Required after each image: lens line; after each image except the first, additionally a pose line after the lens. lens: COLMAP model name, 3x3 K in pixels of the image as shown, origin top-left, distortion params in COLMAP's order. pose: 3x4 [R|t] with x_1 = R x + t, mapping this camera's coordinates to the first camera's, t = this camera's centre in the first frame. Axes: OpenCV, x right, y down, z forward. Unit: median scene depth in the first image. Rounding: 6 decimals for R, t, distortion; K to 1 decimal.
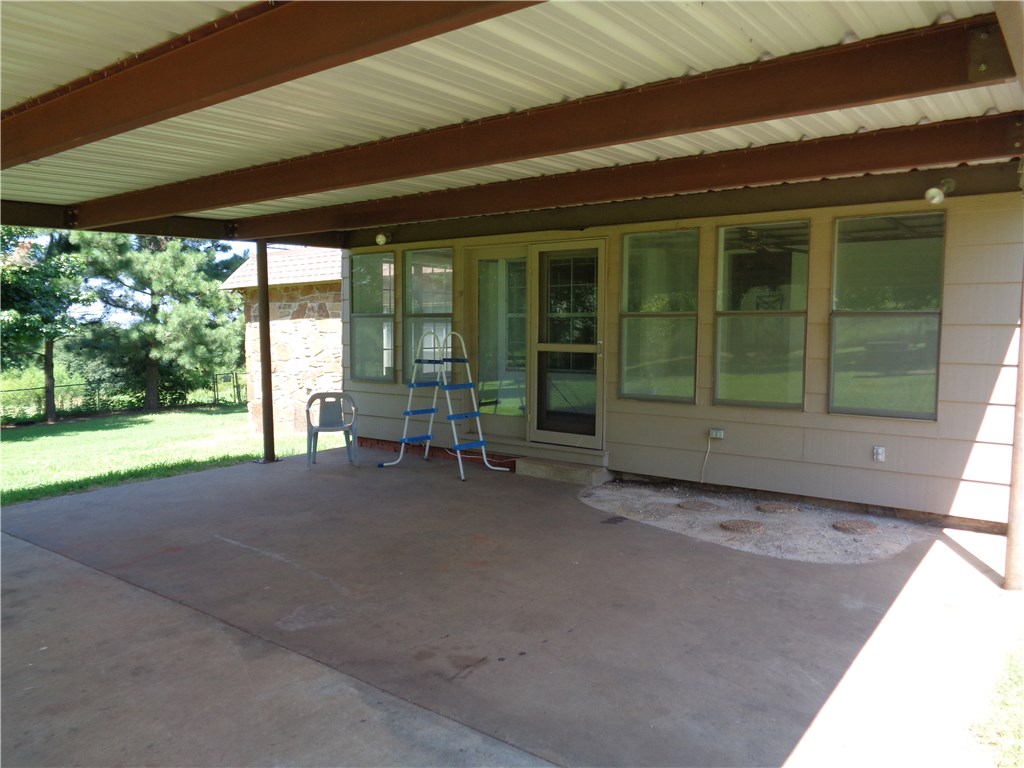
lens RADIAL K [[755.8, 0, 510.9], [0, 755.8, 385.1], [0, 0, 1]] dist [-0.004273, 0.001925]
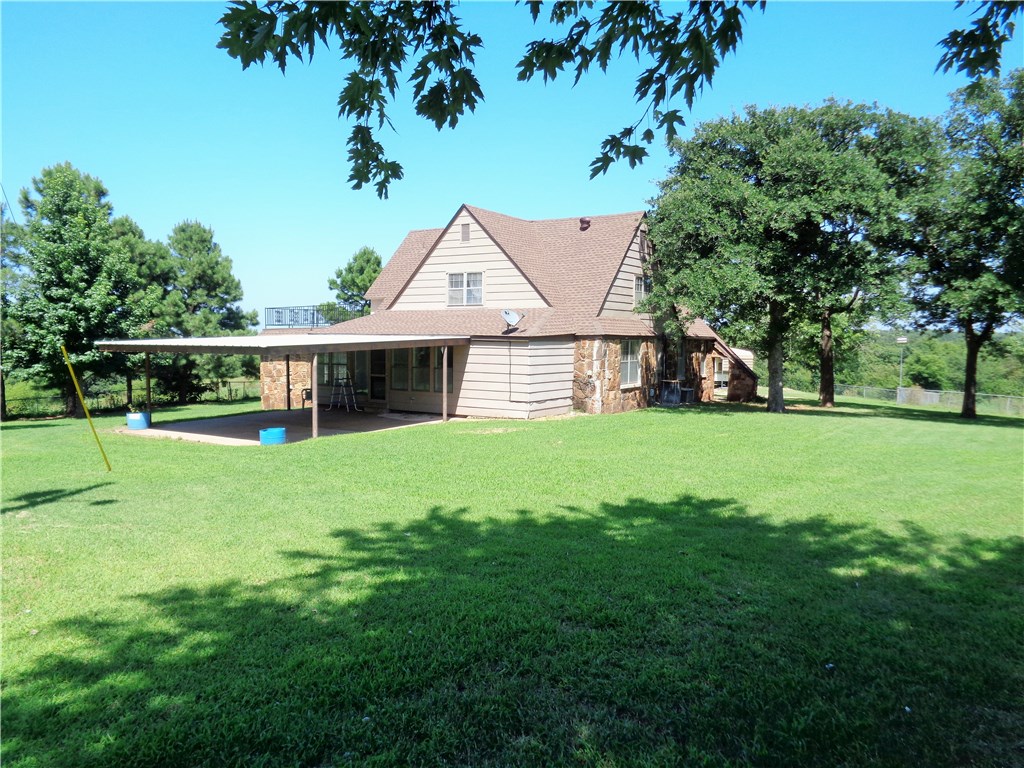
lens RADIAL K [[755.8, 0, 512.8], [0, 755.8, 379.7], [0, 0, 1]] dist [-0.004273, 0.001925]
pose [[0.996109, -0.002495, 0.088095, 0.328048], [0.003855, 0.999876, -0.015270, 0.023679], [-0.088046, 0.015550, 0.995995, -2.166299]]
